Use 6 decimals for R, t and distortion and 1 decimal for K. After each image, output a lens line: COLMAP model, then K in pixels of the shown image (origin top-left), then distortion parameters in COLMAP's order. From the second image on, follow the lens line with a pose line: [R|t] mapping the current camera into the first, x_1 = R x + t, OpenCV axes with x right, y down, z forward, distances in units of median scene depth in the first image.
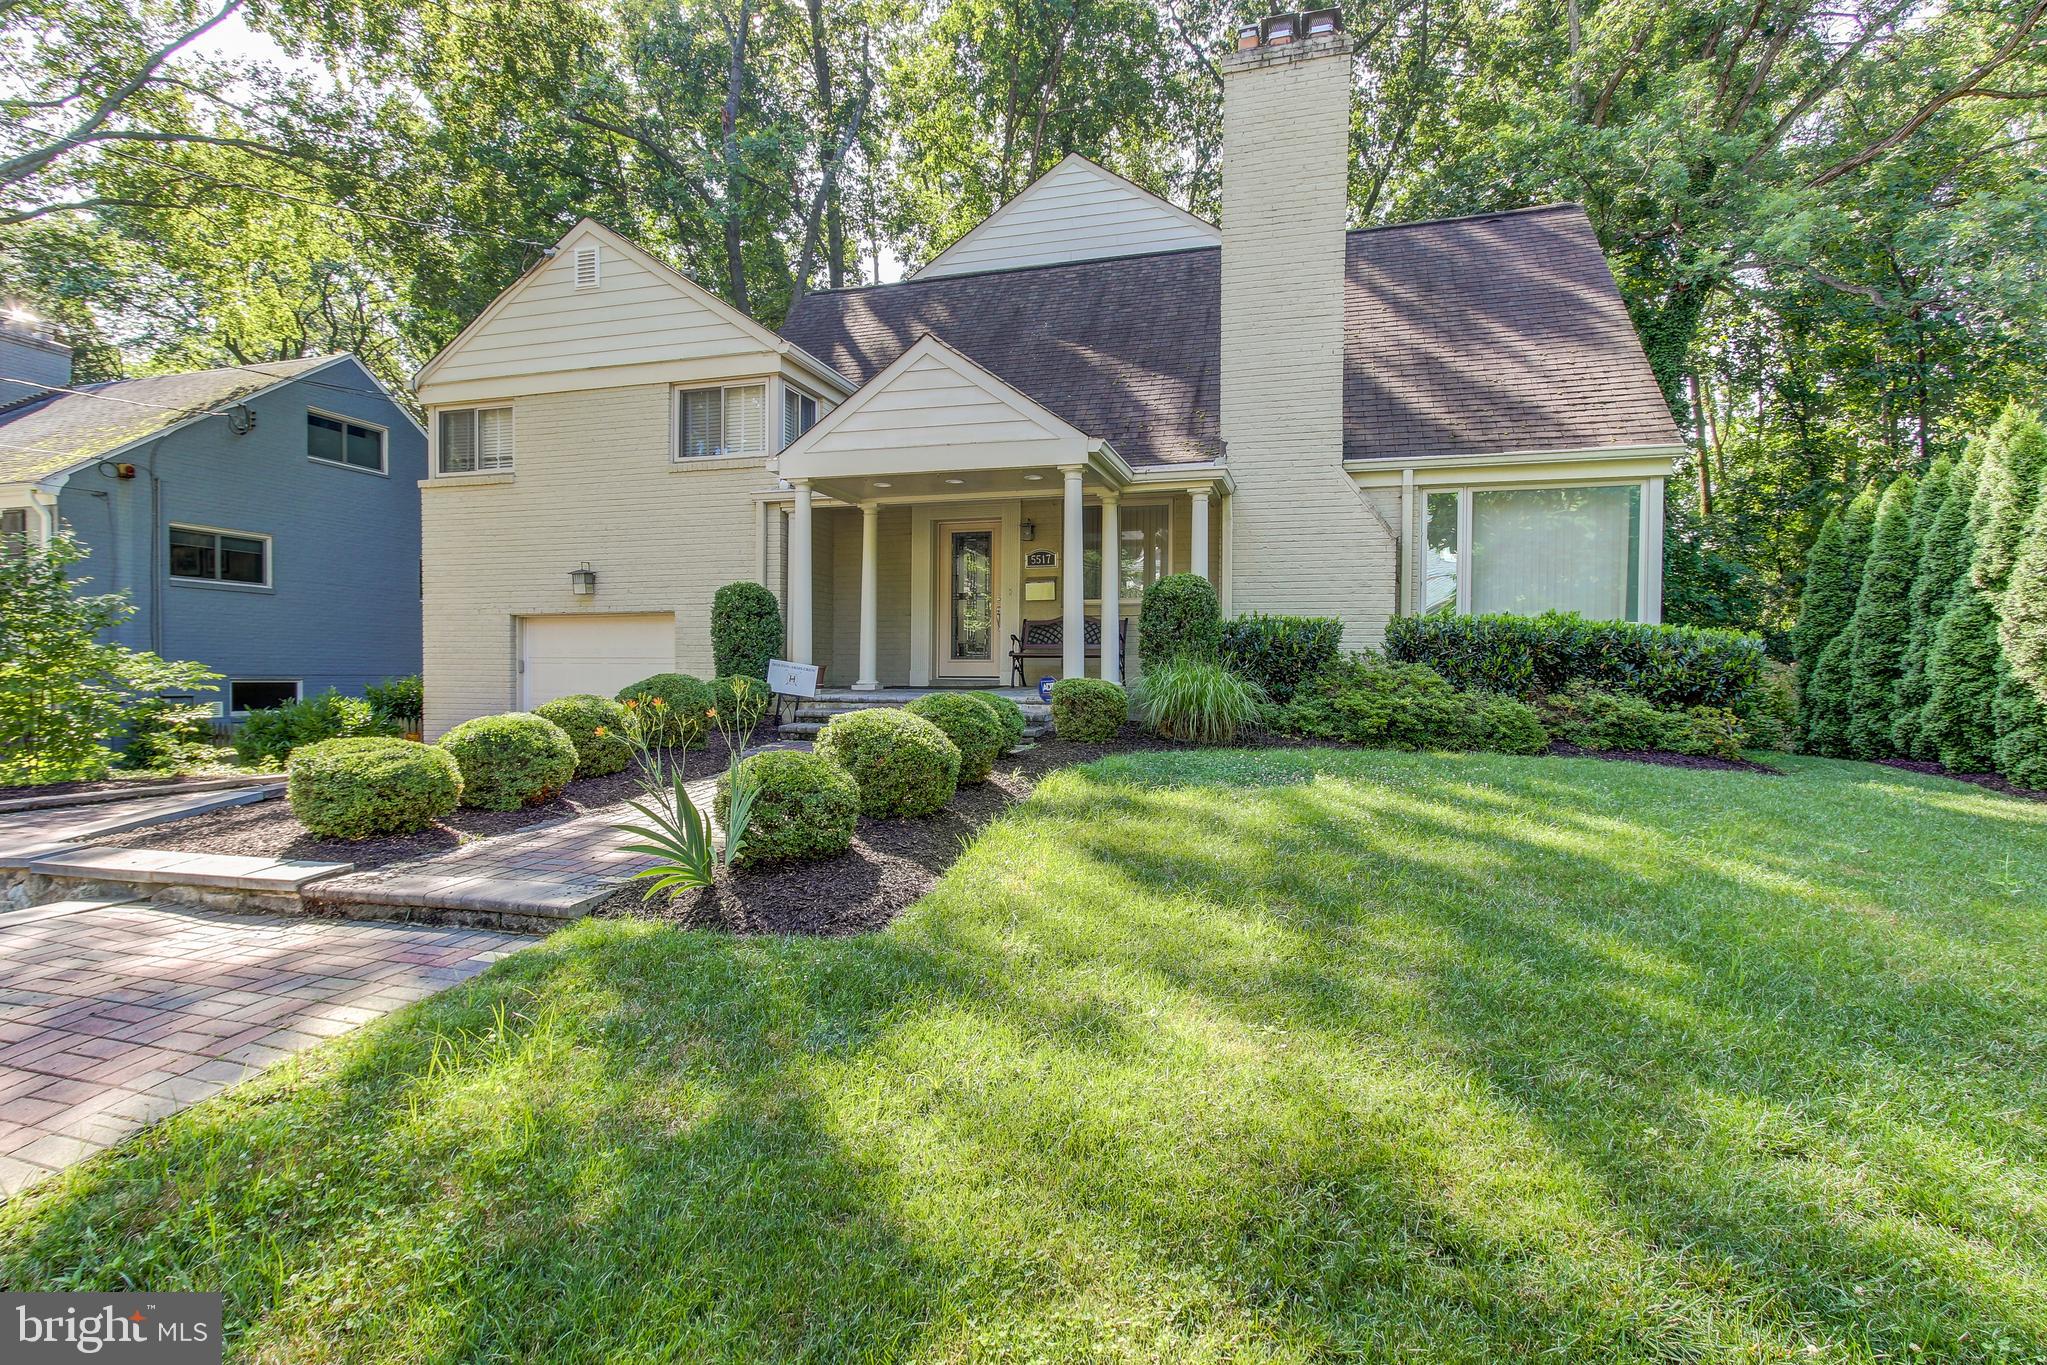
lens RADIAL K [[1011.7, 0, 1025.6], [0, 1011.7, 693.0], [0, 0, 1]] dist [-0.006793, 0.001150]
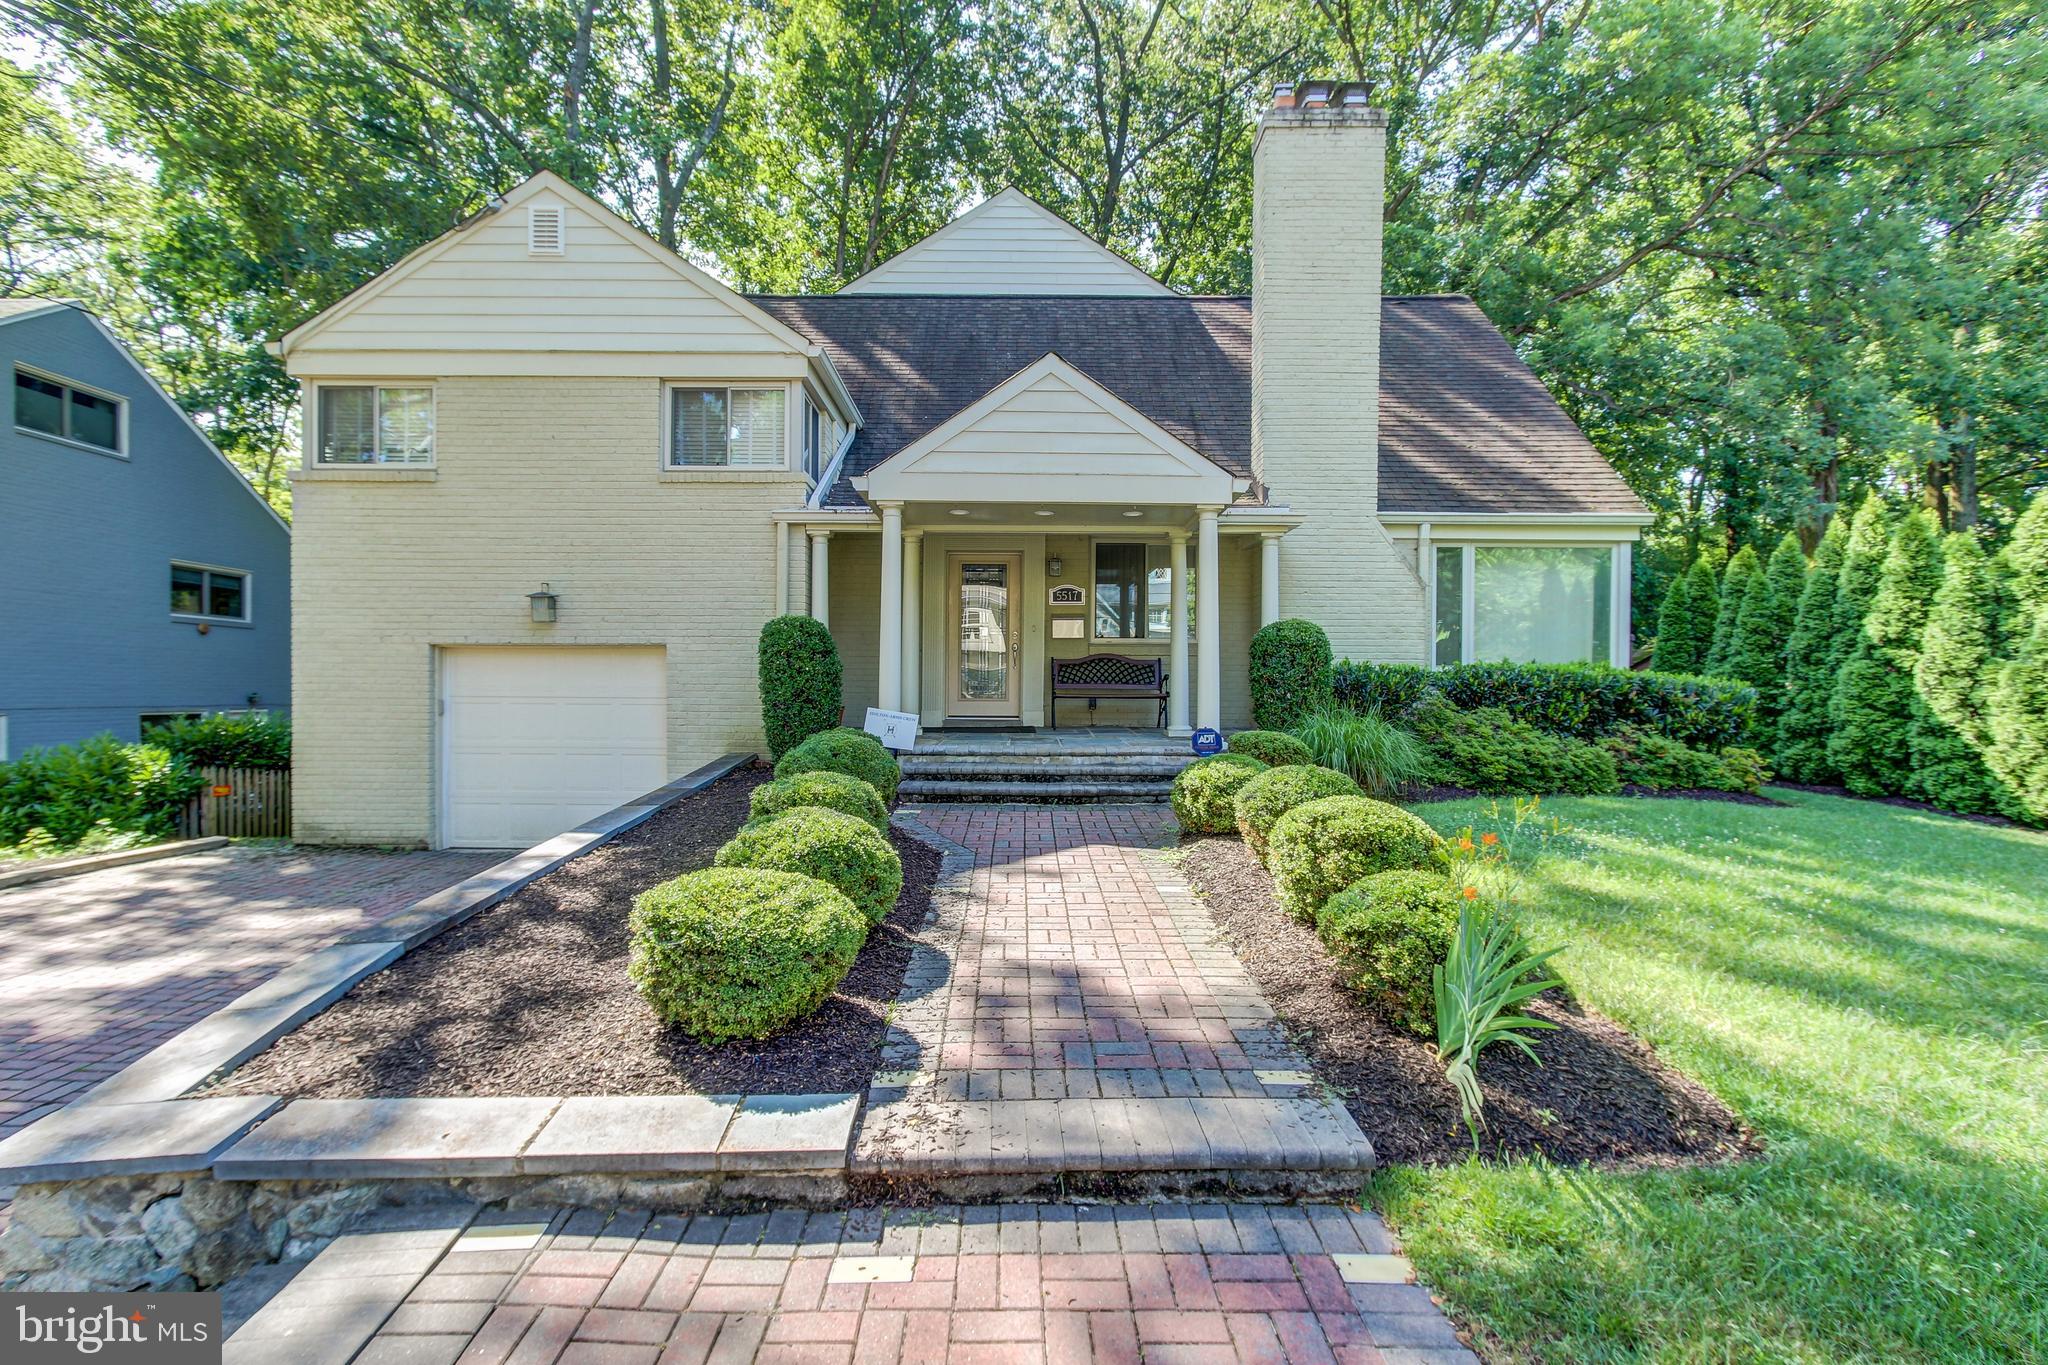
lens RADIAL K [[930.6, 0, 1014.5], [0, 930.6, 694.2], [0, 0, 1]] dist [-0.000701, 0.001441]
pose [[0.958854, -0.001539, 0.283894, -0.322854], [0.004760, 0.999932, -0.010658, -0.032084], [-0.283858, 0.011571, 0.958796, 0.180363]]
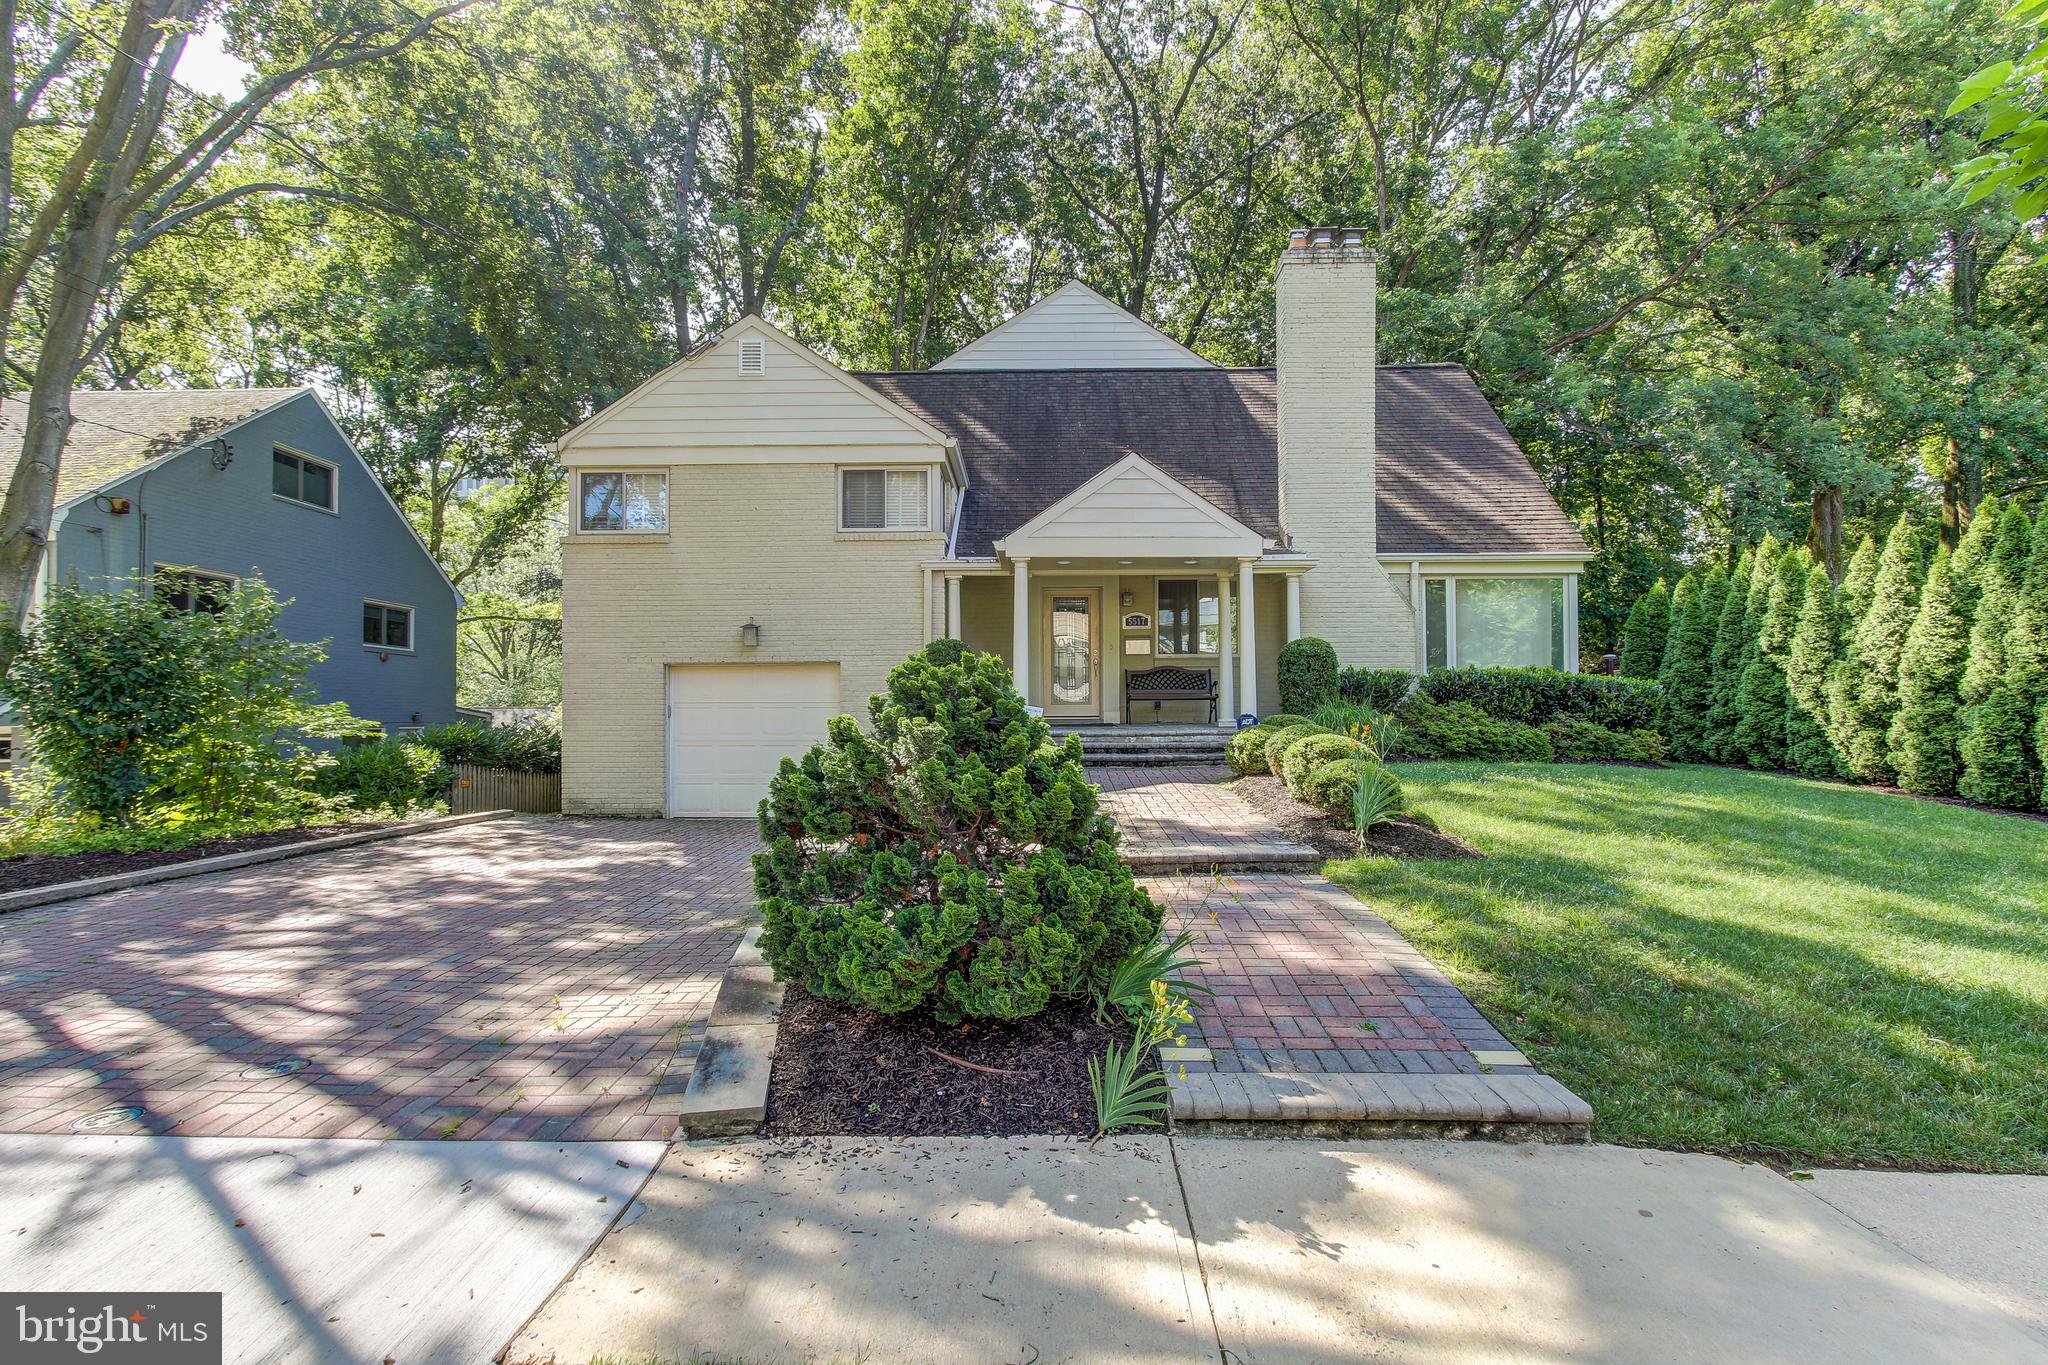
lens RADIAL K [[1012.2, 0, 1023.4], [0, 1012.2, 690.7], [0, 0, 1]] dist [-0.006793, 0.001150]
pose [[0.962576, -0.003717, 0.270986, -0.513731], [0.015634, 0.999002, -0.041832, 0.003513], [-0.270560, 0.044503, 0.961674, -0.174133]]
